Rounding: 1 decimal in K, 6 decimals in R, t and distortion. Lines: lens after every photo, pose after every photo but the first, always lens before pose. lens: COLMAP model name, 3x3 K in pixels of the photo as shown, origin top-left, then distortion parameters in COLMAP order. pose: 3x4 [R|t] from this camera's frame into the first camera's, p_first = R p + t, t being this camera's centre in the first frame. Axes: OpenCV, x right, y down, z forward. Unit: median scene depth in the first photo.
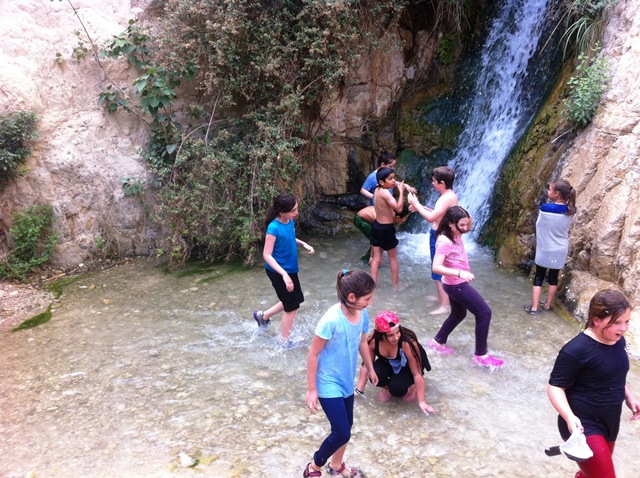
lens RADIAL K [[573.1, 0, 319.7], [0, 573.1, 247.4], [0, 0, 1]] dist [0.058577, -0.229146]
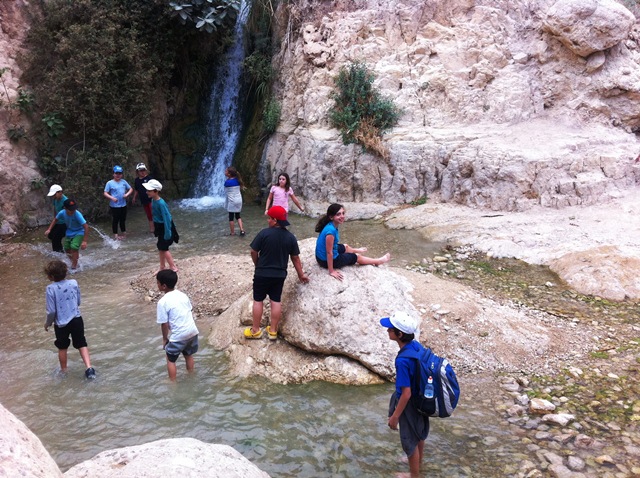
lens RADIAL K [[573.1, 0, 319.7], [0, 573.1, 247.4], [0, 0, 1]] dist [0.058577, -0.229146]
pose [[0.826908, -0.155816, 0.540319, -0.573038], [0.182807, 0.983142, 0.003747, 0.217176], [-0.531794, 0.095675, 0.841452, -0.803492]]
